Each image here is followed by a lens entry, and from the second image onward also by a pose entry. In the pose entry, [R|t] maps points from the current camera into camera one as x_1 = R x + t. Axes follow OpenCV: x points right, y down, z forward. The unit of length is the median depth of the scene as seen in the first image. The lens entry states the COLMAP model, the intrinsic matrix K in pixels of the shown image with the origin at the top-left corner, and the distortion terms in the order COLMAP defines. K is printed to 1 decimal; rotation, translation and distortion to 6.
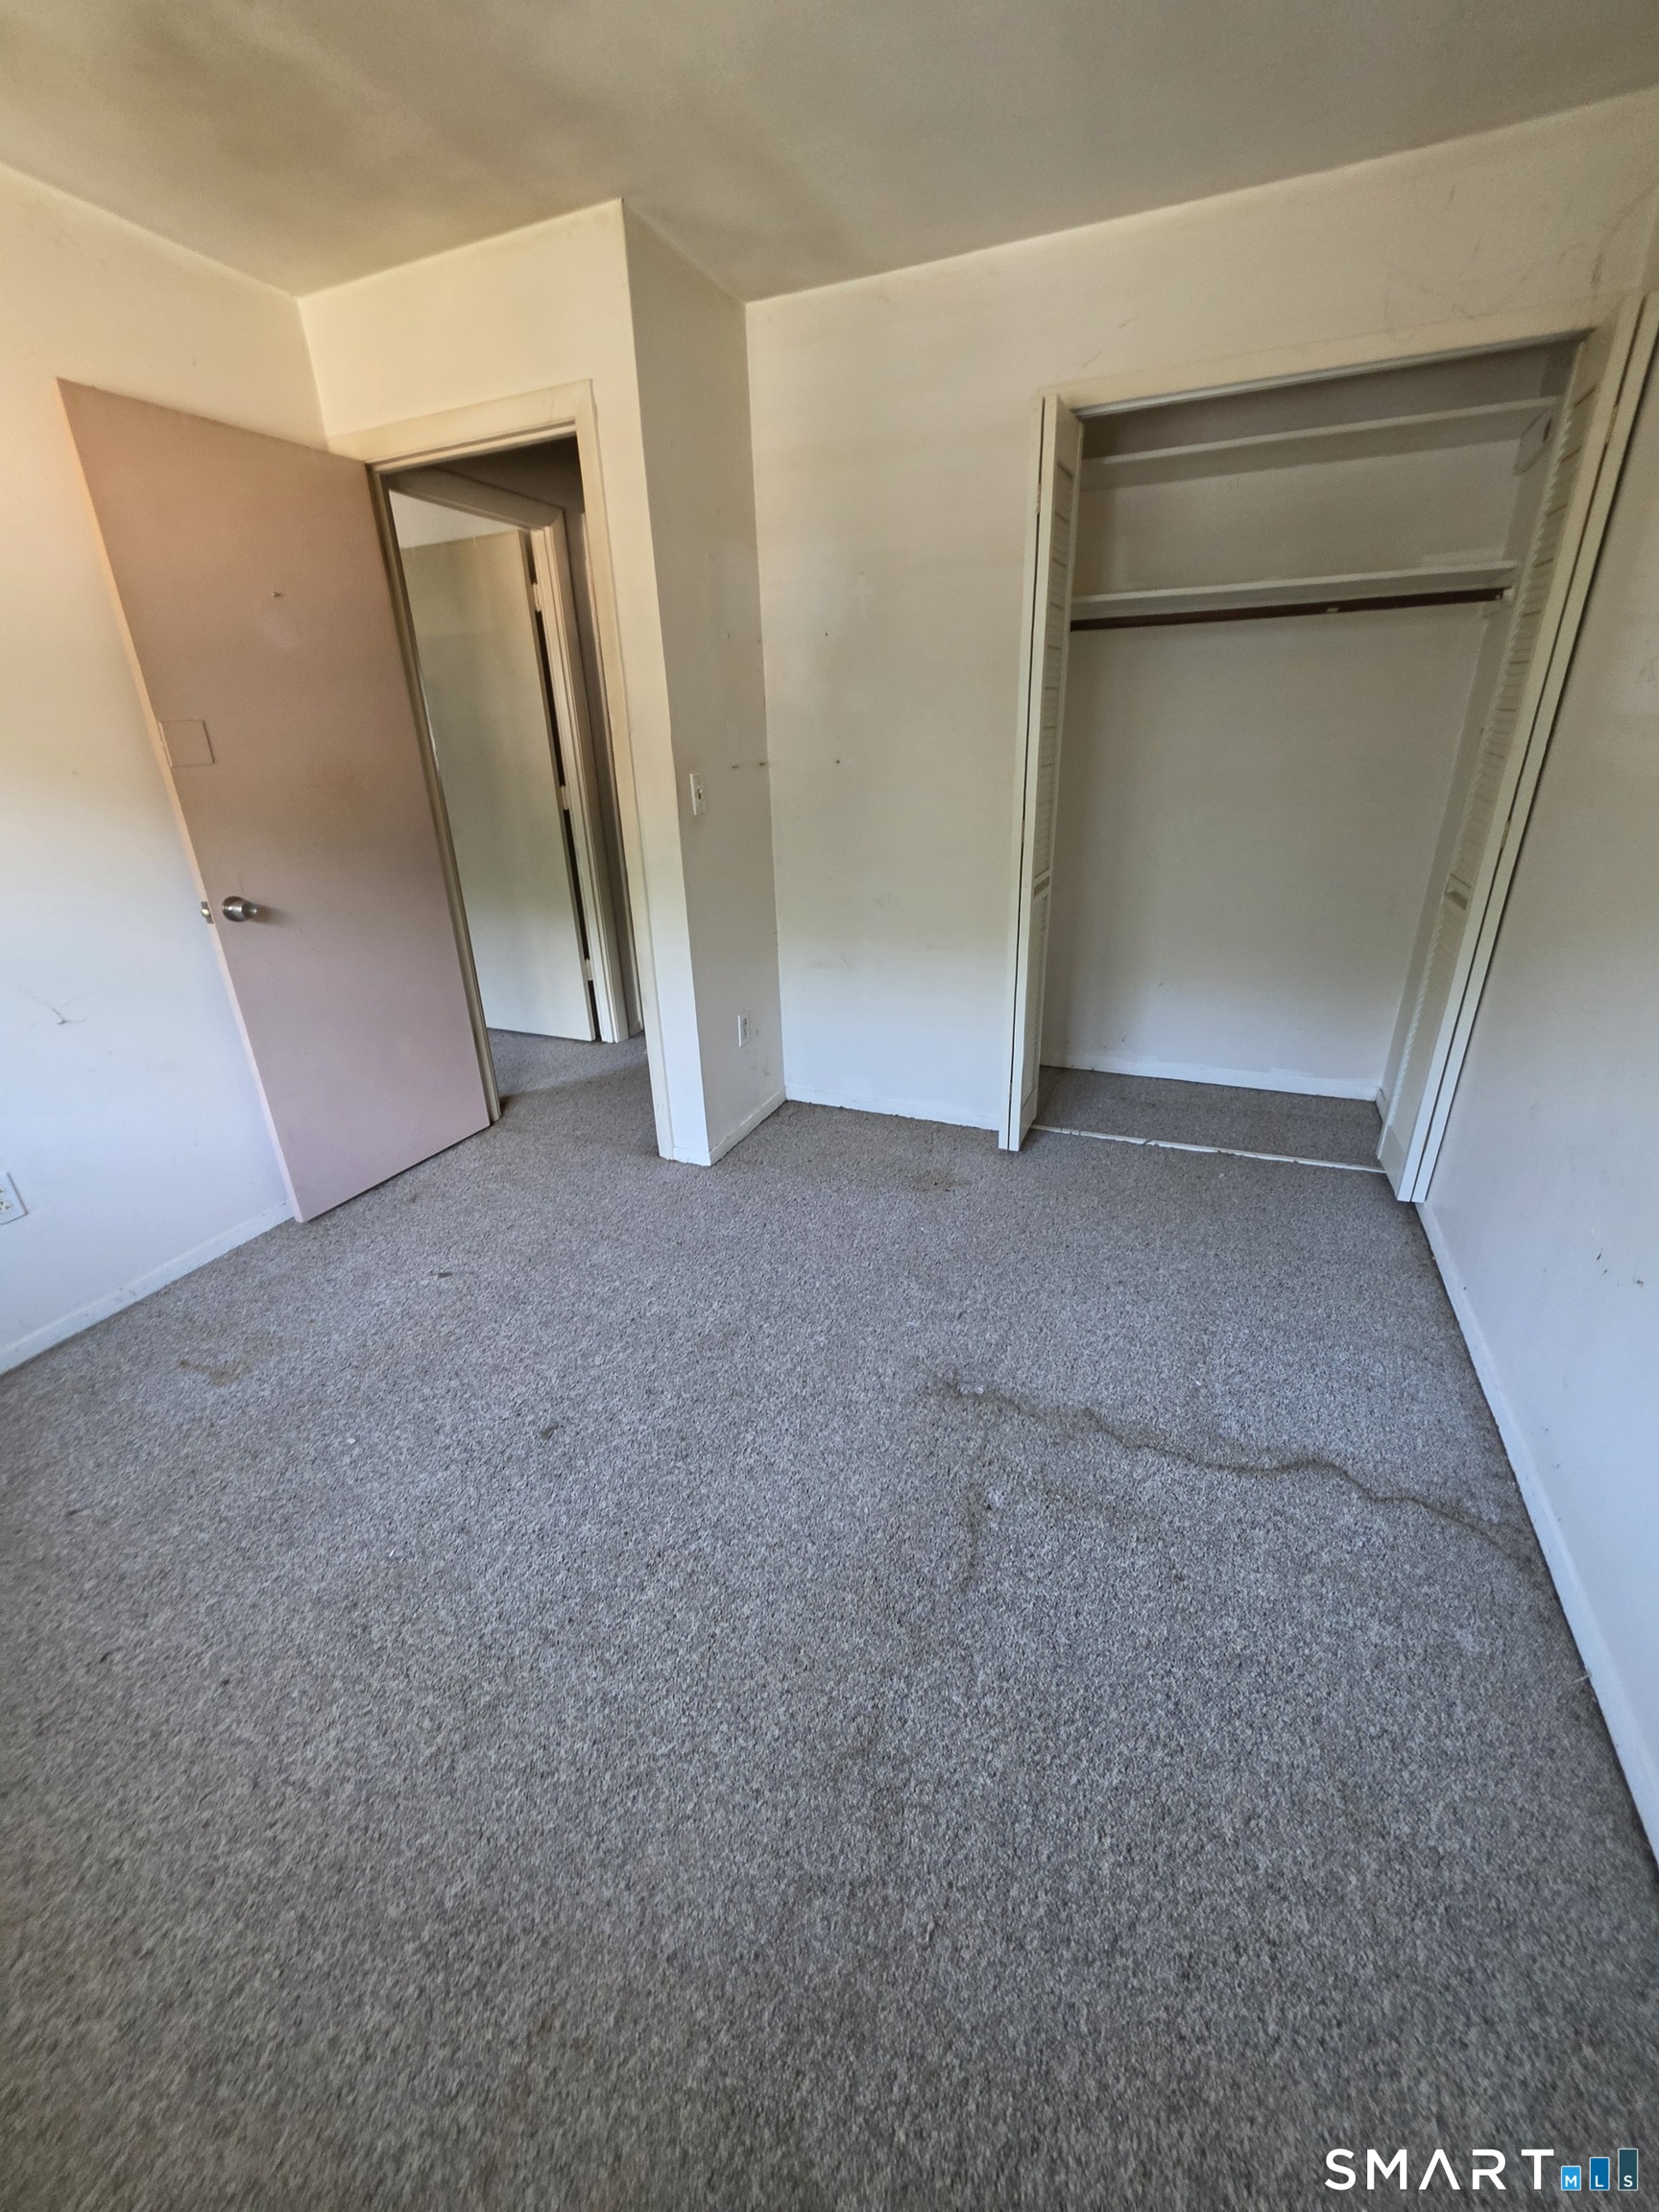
lens RADIAL K [[897.1, 0, 828.7], [0, 897.1, 1098.9], [0, 0, 1]] dist [-0.001018, -0.000636]
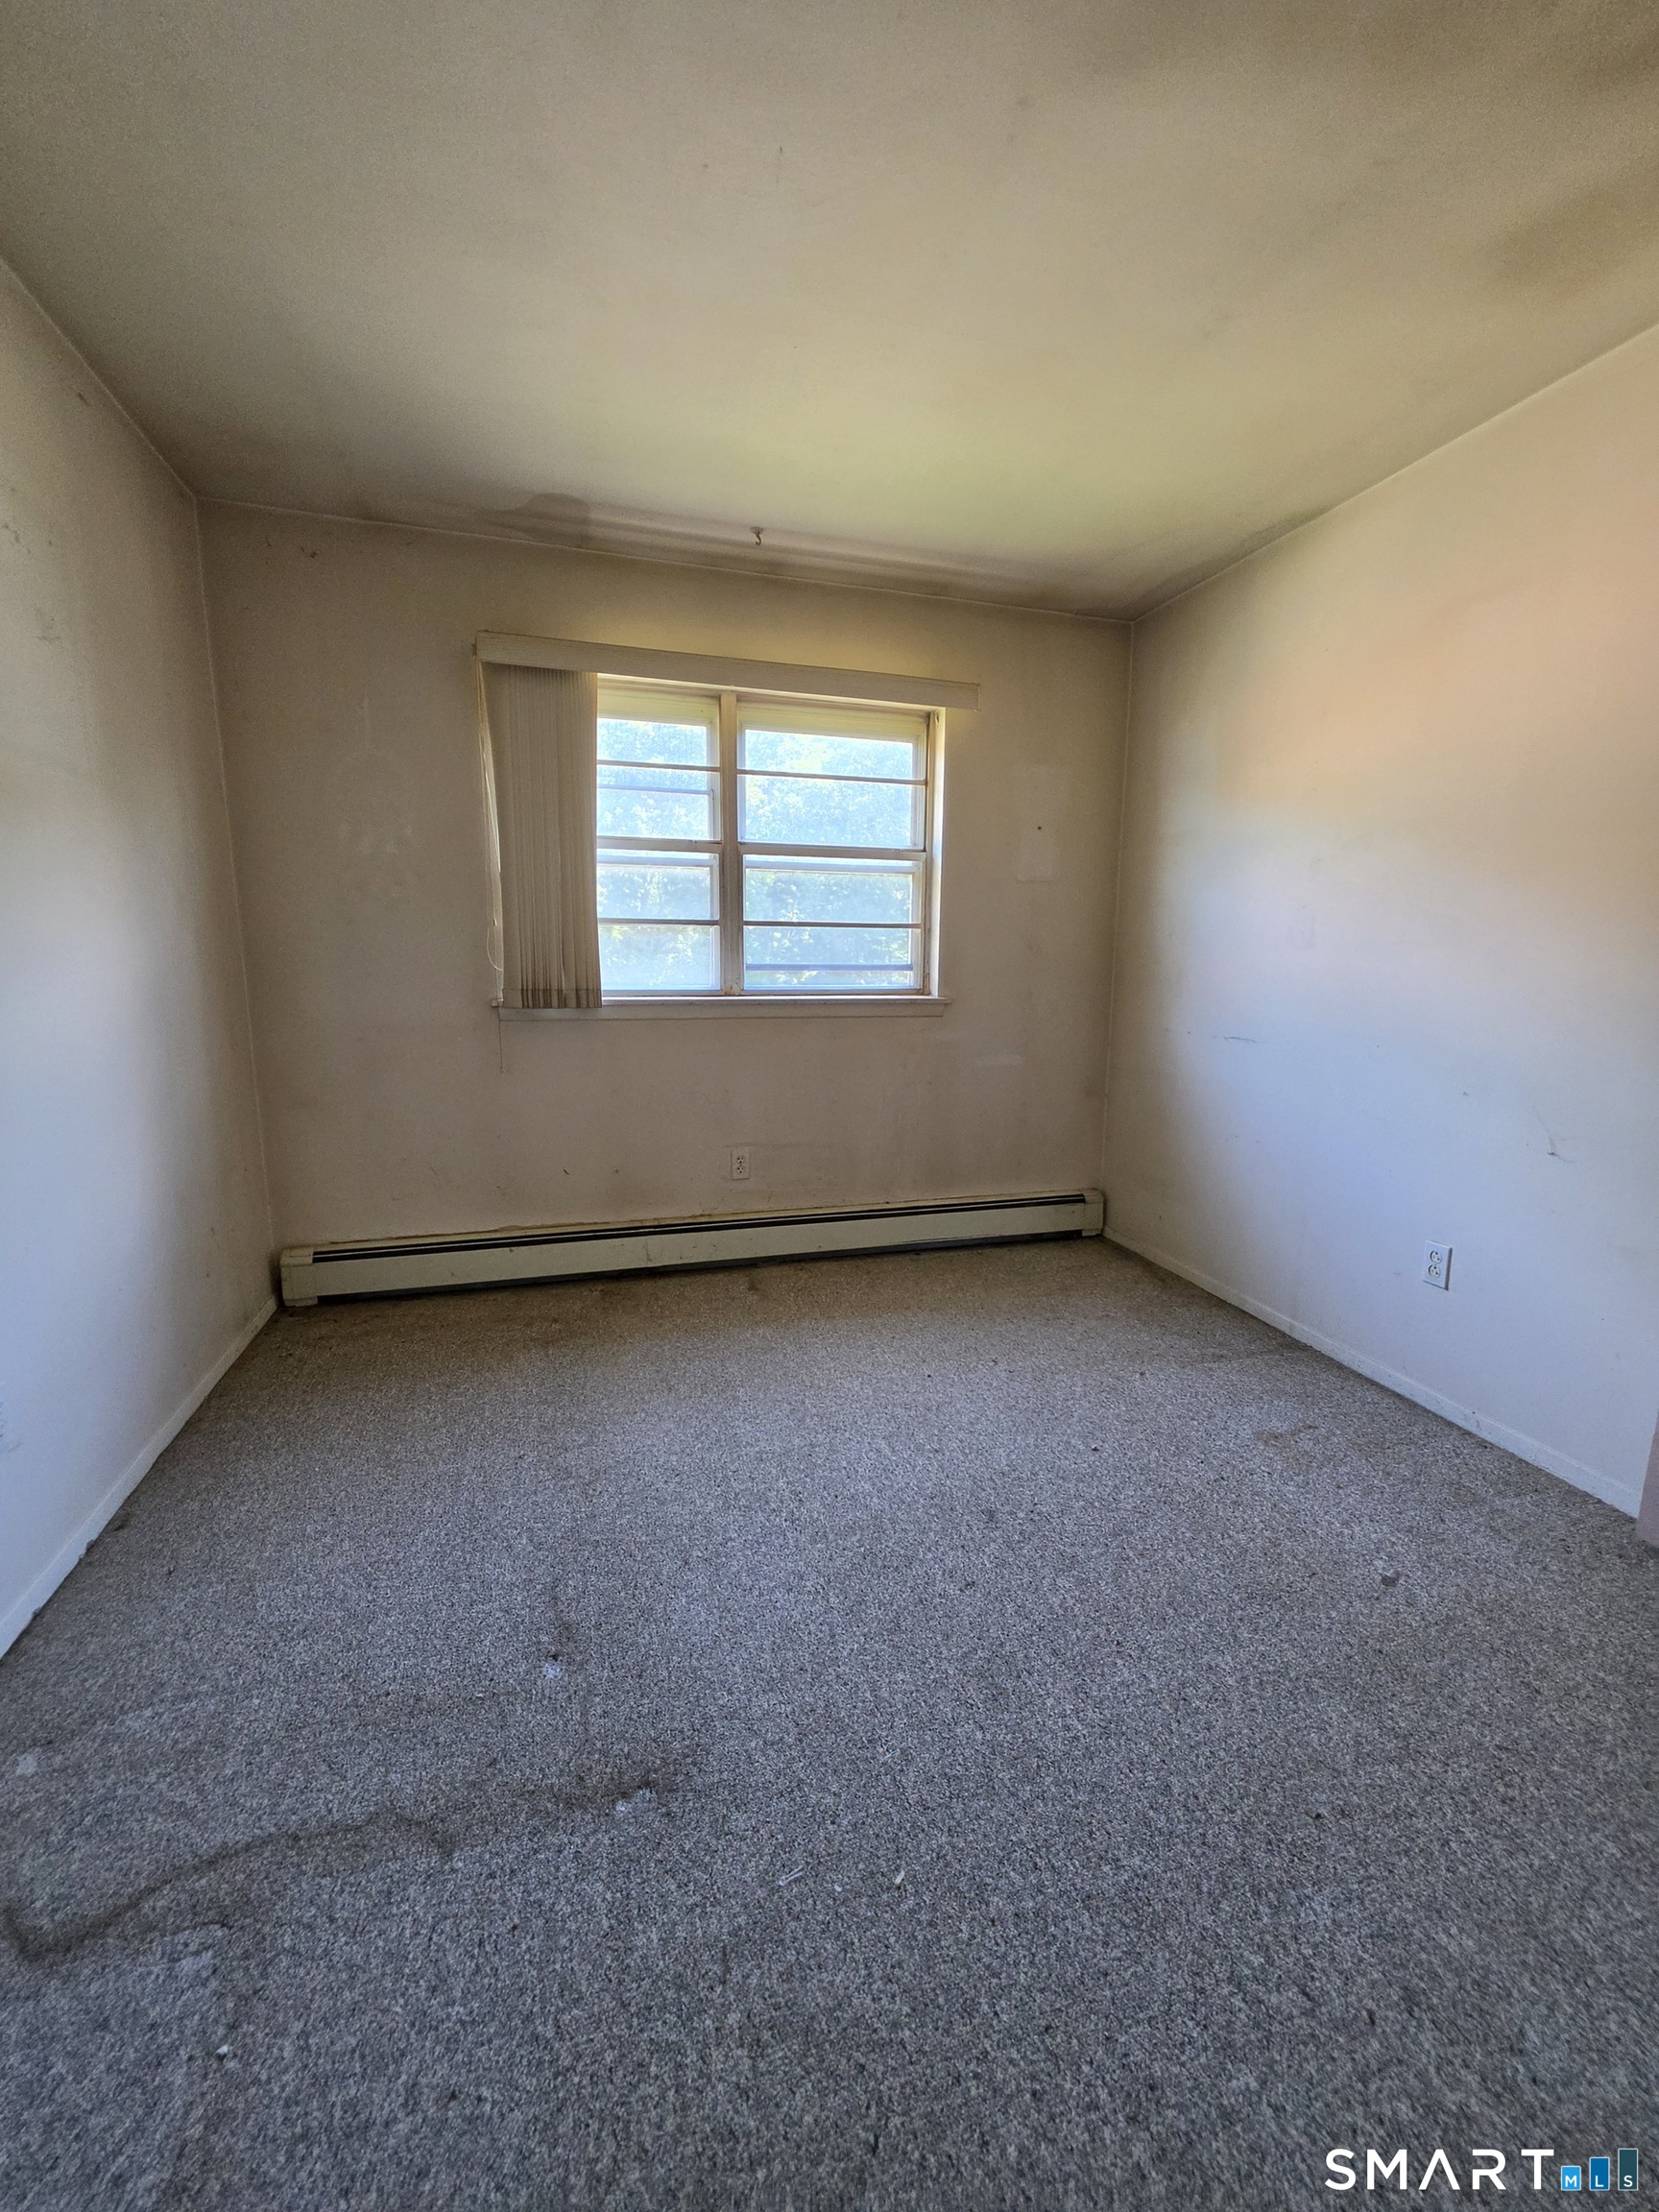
lens RADIAL K [[897.1, 0, 828.7], [0, 897.1, 1098.9], [0, 0, 1]] dist [-0.001018, -0.000636]
pose [[-0.778899, 0.123853, -0.614799, 0.401070], [-0.225491, 0.859442, 0.458816, -0.464156], [0.585210, 0.496003, -0.641491, 1.292512]]
